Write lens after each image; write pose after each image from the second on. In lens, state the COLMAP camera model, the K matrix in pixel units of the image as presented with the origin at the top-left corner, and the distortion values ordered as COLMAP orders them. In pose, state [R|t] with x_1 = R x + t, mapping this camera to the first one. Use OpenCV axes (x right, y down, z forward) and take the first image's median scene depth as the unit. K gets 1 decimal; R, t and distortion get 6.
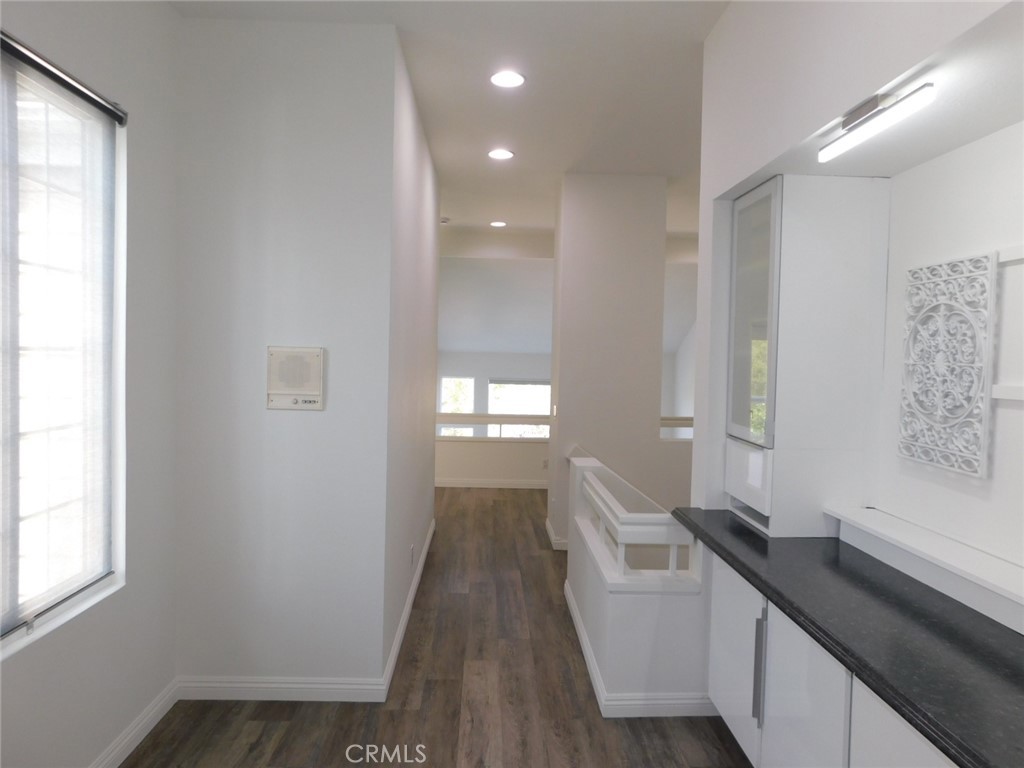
lens RADIAL K [[686.5, 0, 516.7], [0, 686.5, 378.2], [0, 0, 1]] dist [-0.018866, 0.001794]
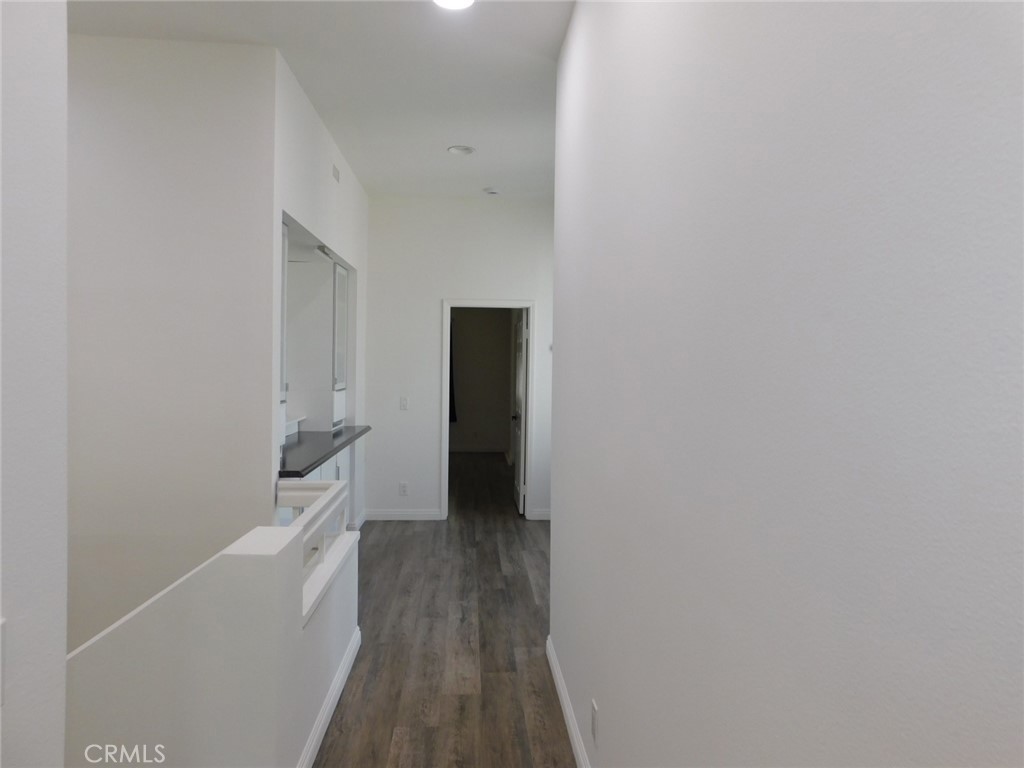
lens RADIAL K [[686.5, 0, 516.7], [0, 686.5, 378.2], [0, 0, 1]] dist [-0.018866, 0.001794]
pose [[-0.998721, -0.043378, -0.025990, -0.086771], [-0.044801, 0.997374, 0.056910, -0.044735], [0.023453, 0.058002, -0.998041, 1.960064]]
